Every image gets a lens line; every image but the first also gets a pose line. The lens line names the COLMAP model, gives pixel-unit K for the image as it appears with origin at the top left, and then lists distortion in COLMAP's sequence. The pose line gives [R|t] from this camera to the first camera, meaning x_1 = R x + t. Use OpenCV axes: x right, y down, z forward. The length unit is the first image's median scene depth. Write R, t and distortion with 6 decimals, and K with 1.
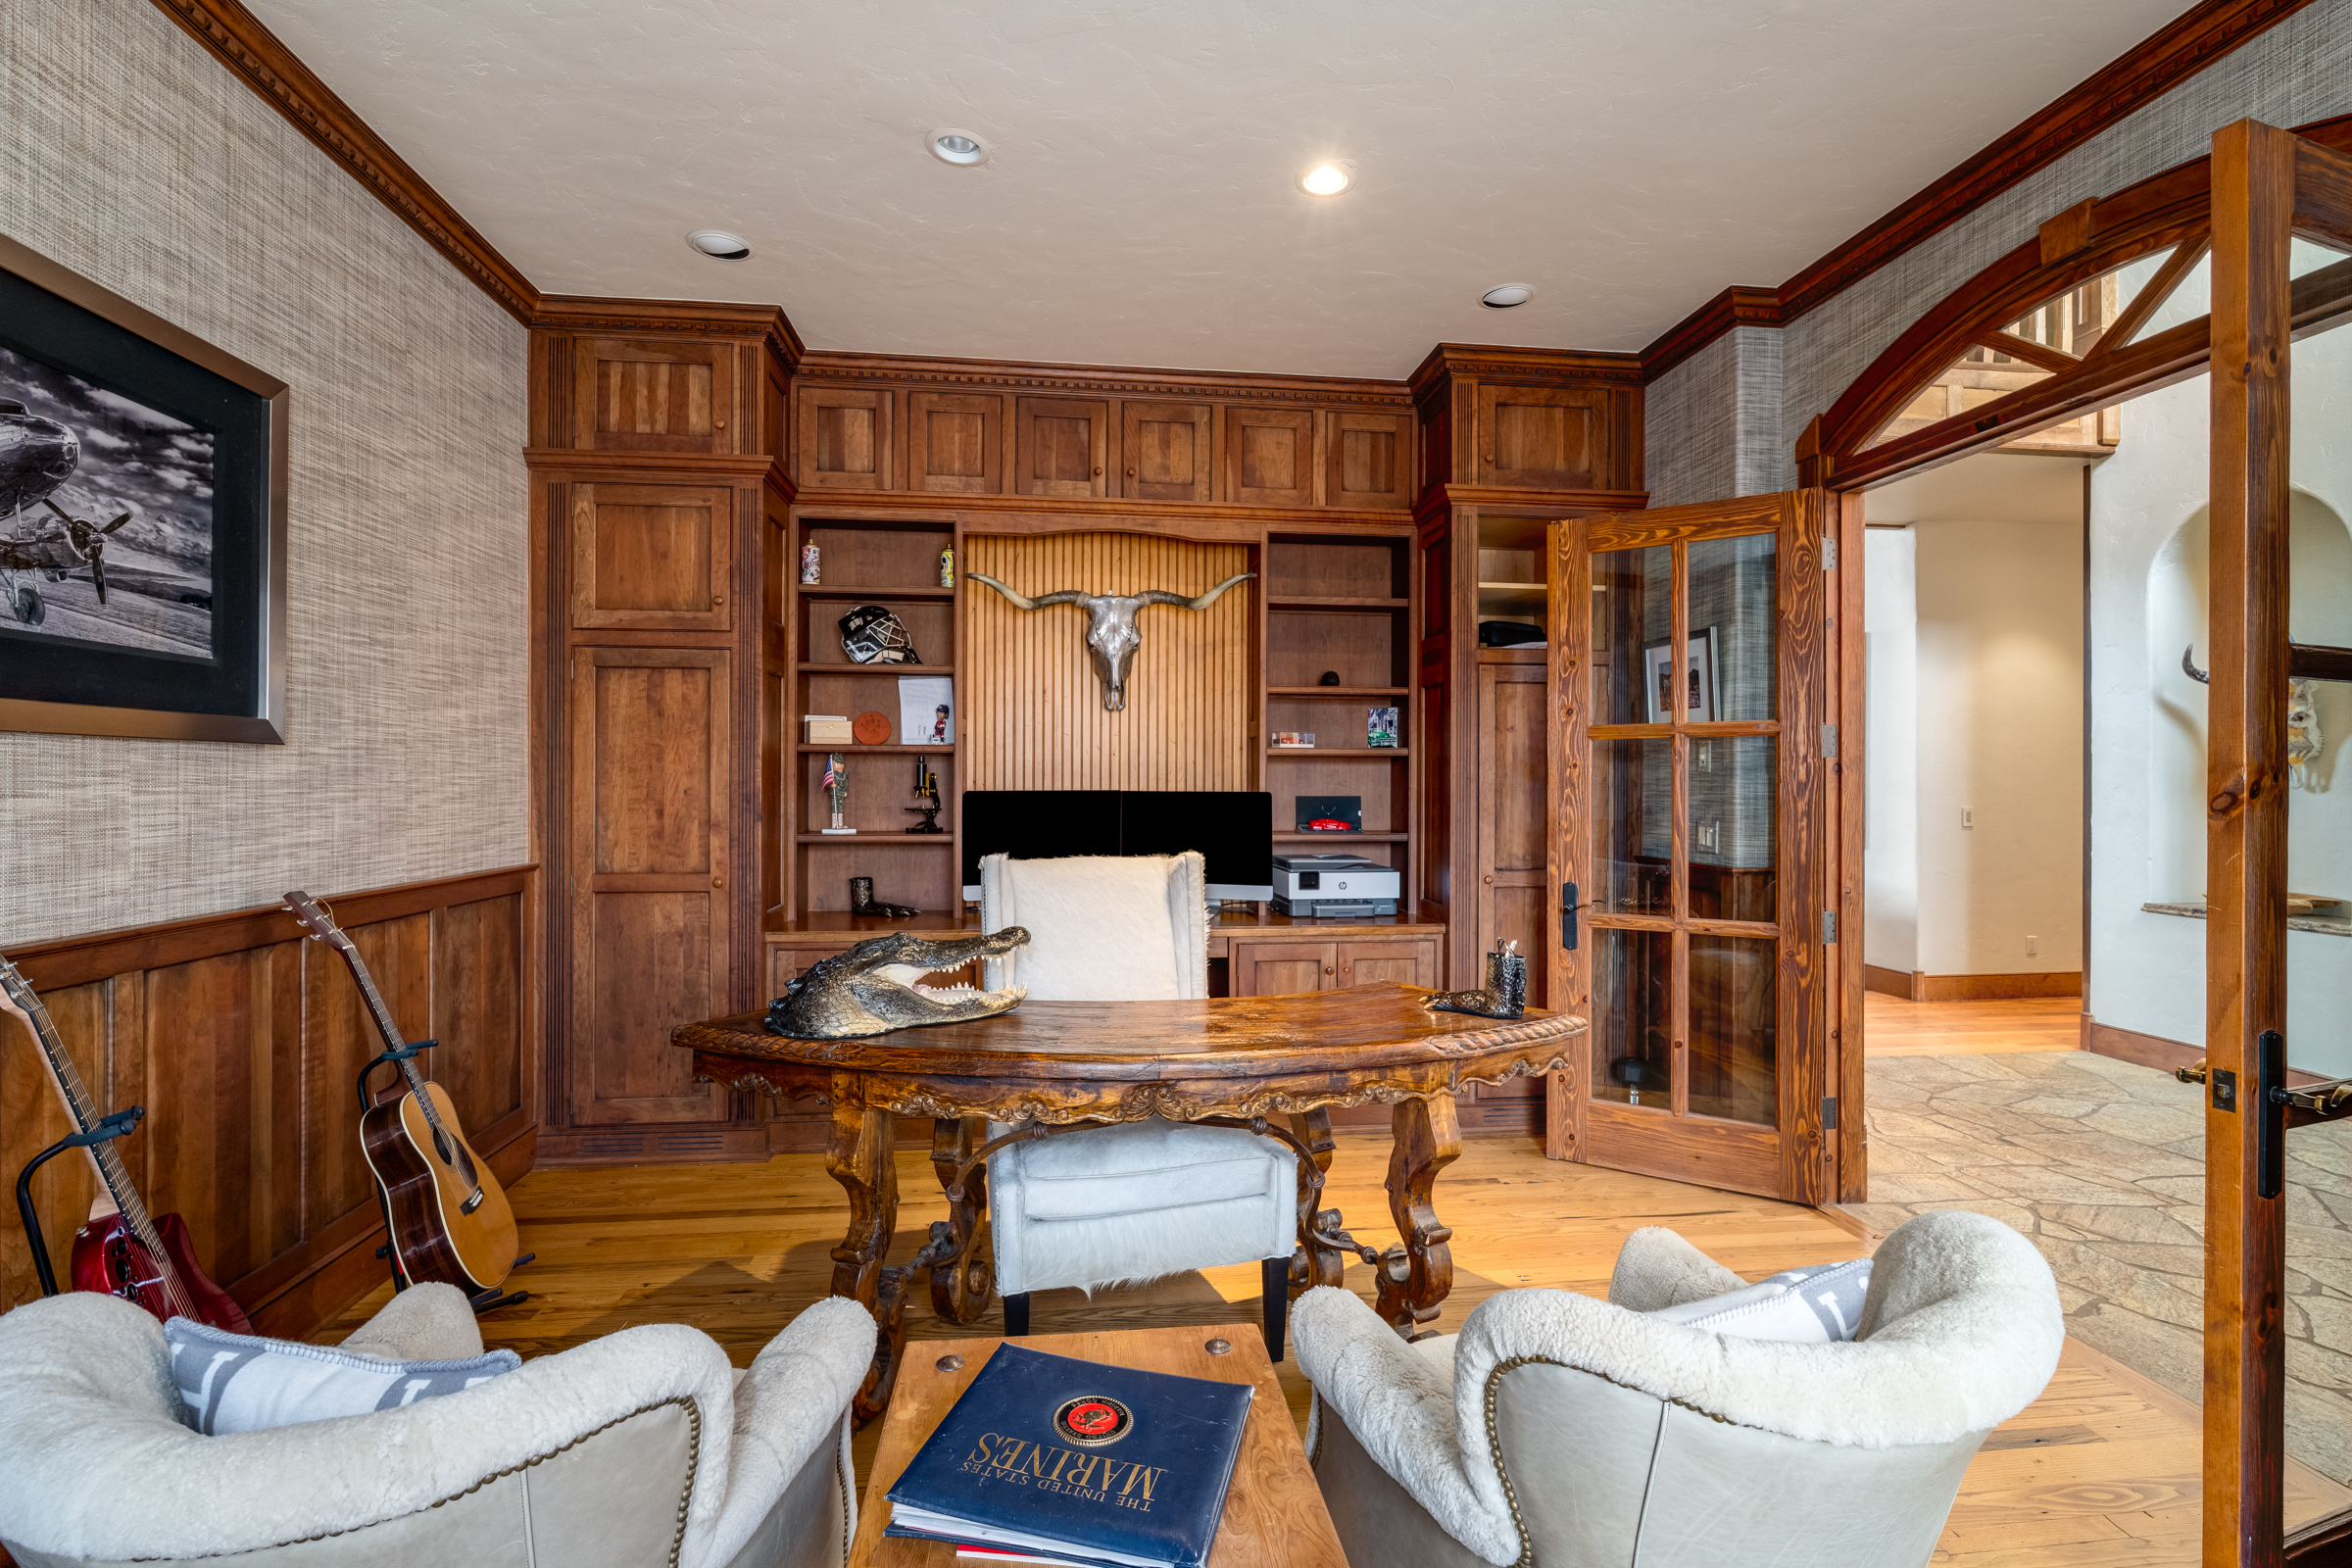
lens RADIAL K [[1048.5, 0, 1161.0], [0, 1048.5, 779.5], [0, 0, 1]] dist [-0.002273, -0.000340]
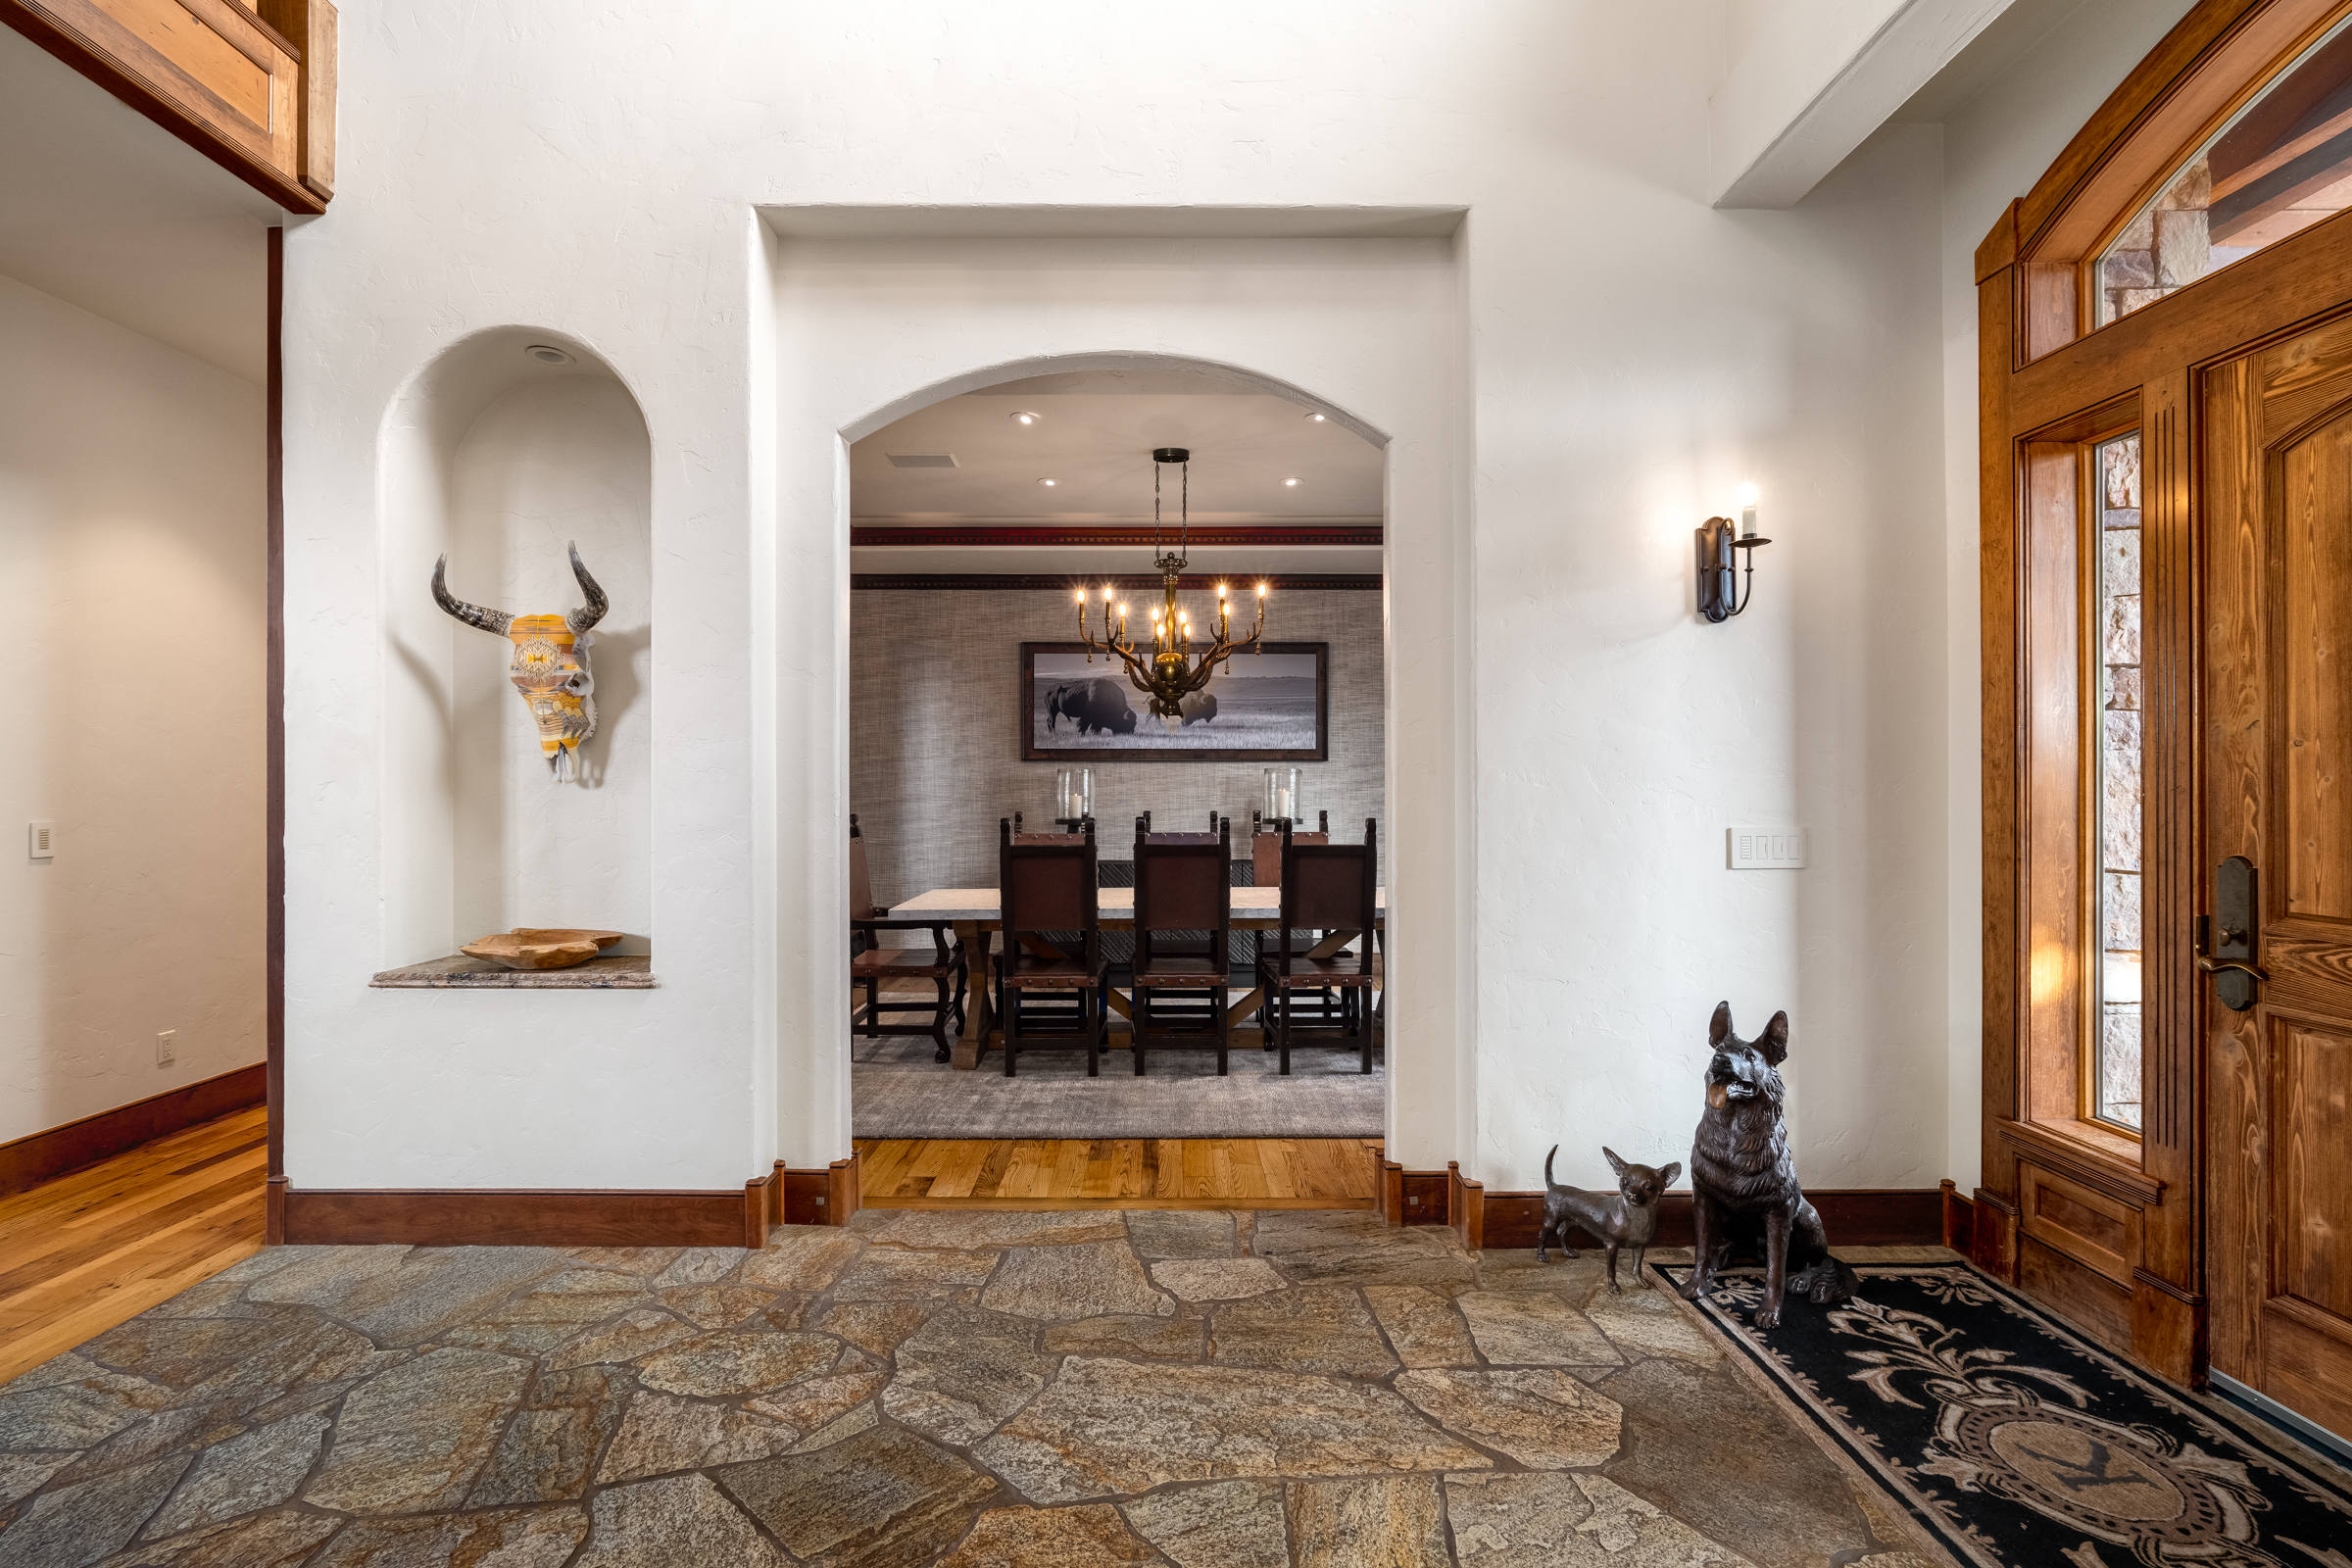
lens RADIAL K [[1048.5, 0, 1158.3], [0, 1048.5, 779.9], [0, 0, 1]] dist [-0.002273, -0.000340]
pose [[0.105240, -0.001681, 0.994445, 0.384690], [0.001341, 0.999998, 0.001548, 0.005854], [-0.994446, 0.001171, 0.105242, 0.483305]]
